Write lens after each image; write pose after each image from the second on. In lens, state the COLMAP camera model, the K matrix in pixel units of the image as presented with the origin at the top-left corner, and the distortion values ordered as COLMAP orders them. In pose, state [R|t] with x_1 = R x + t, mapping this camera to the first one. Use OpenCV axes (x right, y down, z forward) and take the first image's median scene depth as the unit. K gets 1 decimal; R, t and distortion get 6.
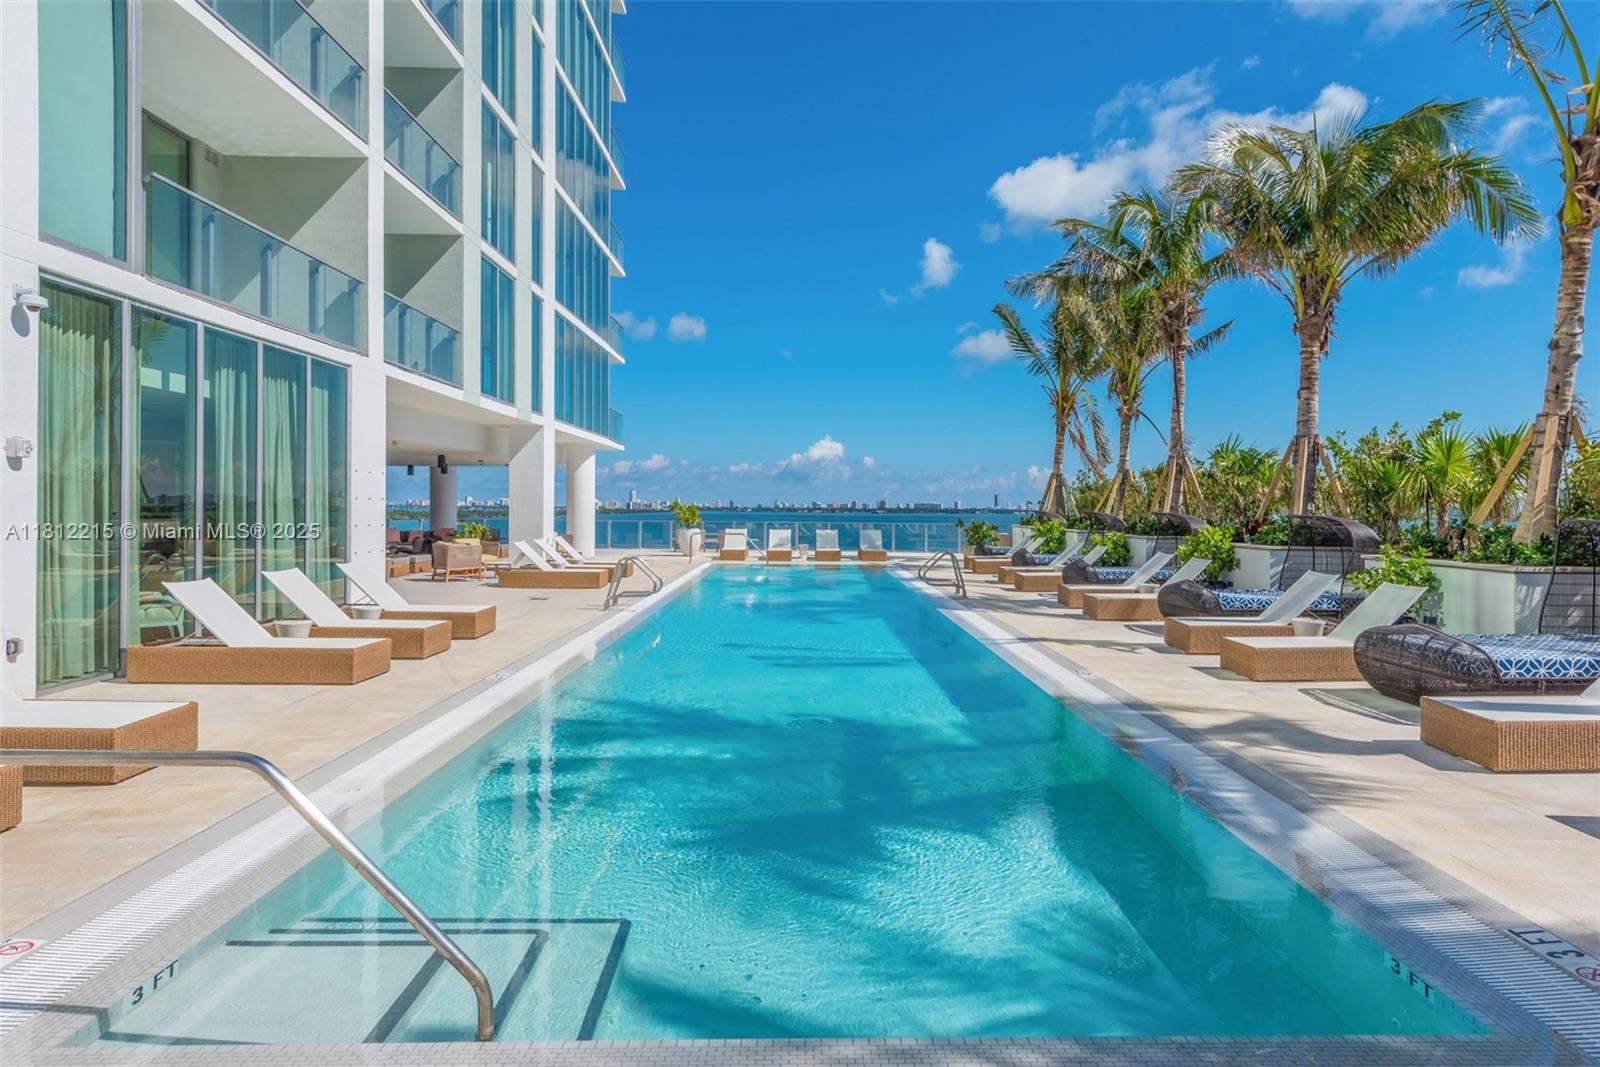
lens RADIAL K [[963.5, 0, 807.8], [0, 963.5, 518.9], [0, 0, 1]] dist [0.005297, -0.002644]
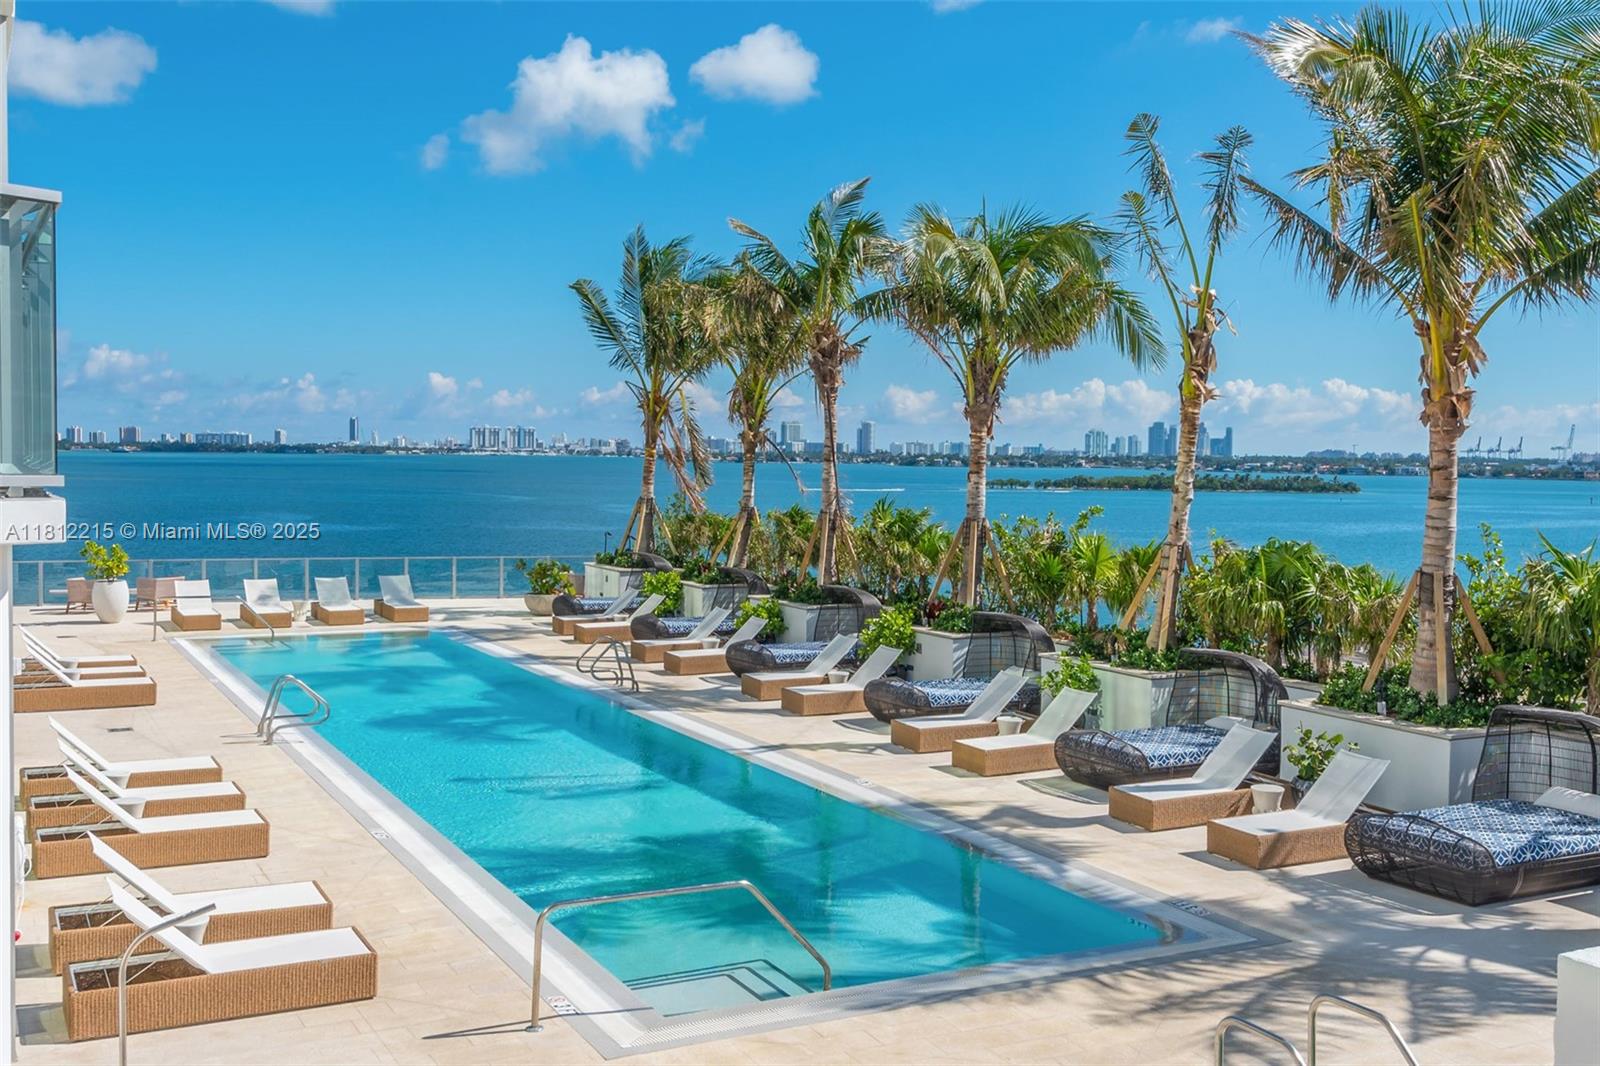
lens RADIAL K [[1728.4, 0, 797.4], [0, 1728.4, 529.4], [0, 0, 1]] dist [0.076096, 0.000000]
pose [[0.897913, -0.017620, 0.439820, -0.370868], [-0.001775, 0.999045, 0.043647, -0.125206], [-0.440169, -0.039971, 0.897025, -0.453645]]
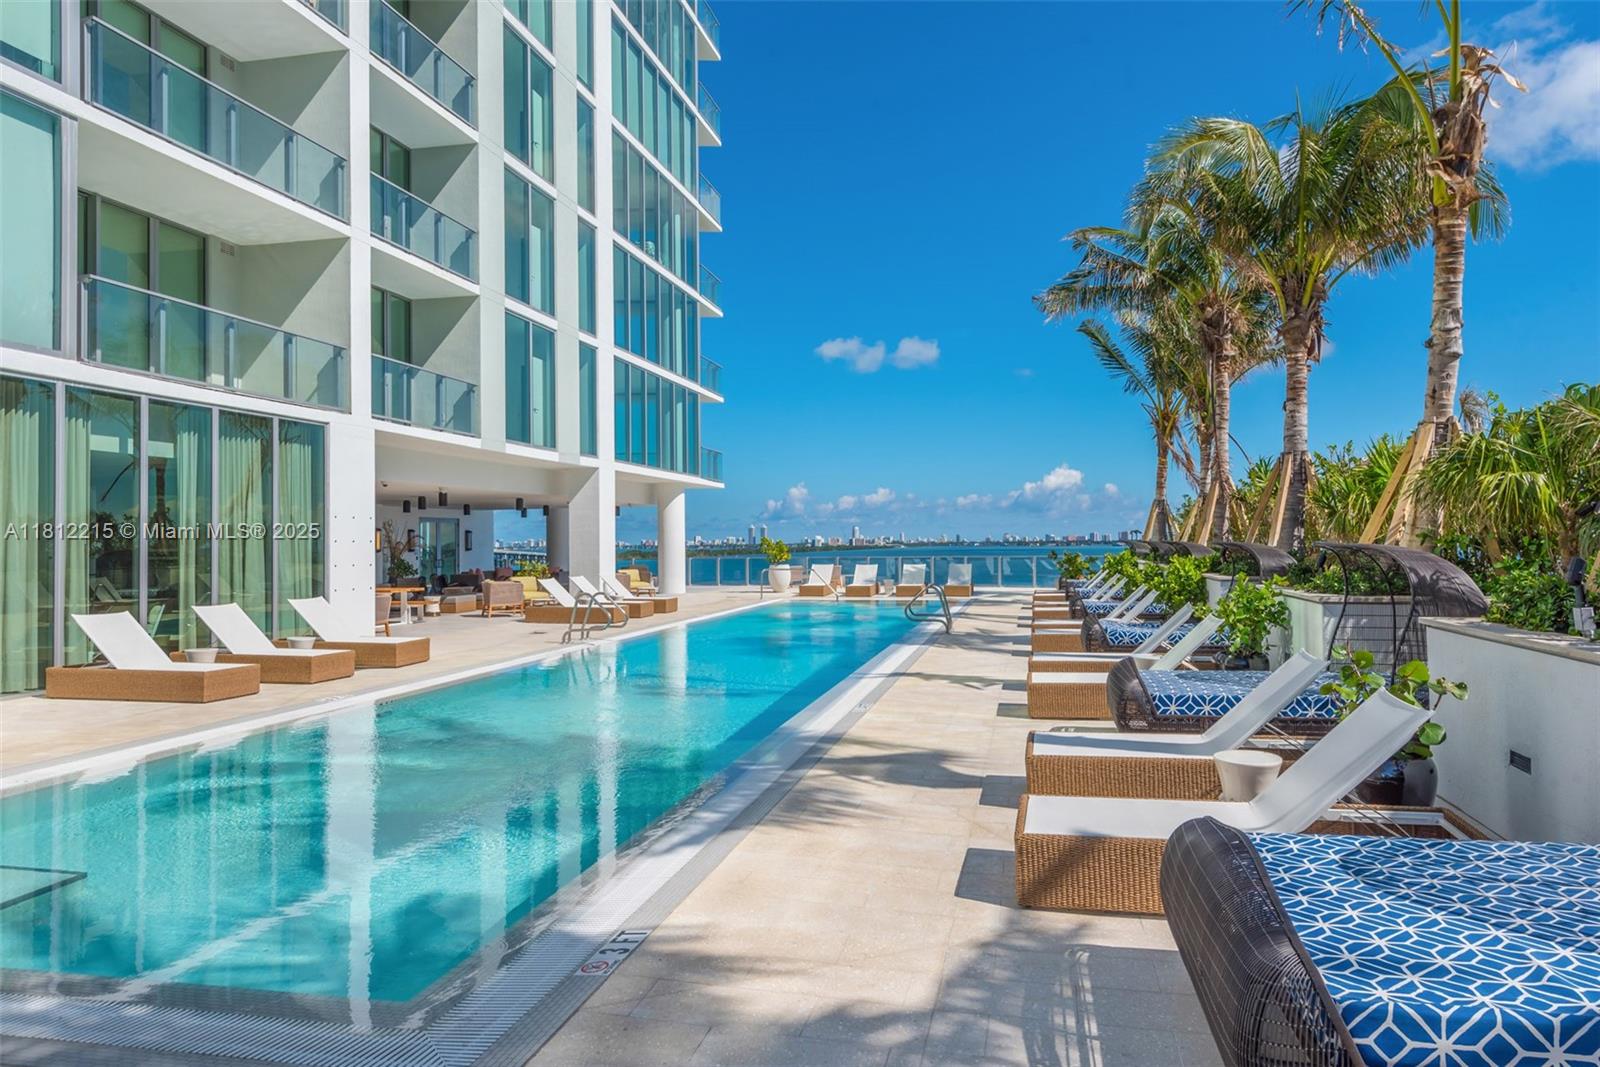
lens RADIAL K [[1012.7, 0, 804.0], [0, 1012.7, 538.0], [0, 0, 1]] dist [-0.010074, 0.002141]
pose [[0.971112, -0.017915, -0.237950, 0.241948], [0.013986, 0.999737, -0.018192, 0.002881], [0.238213, 0.014339, 0.971107, -0.010897]]
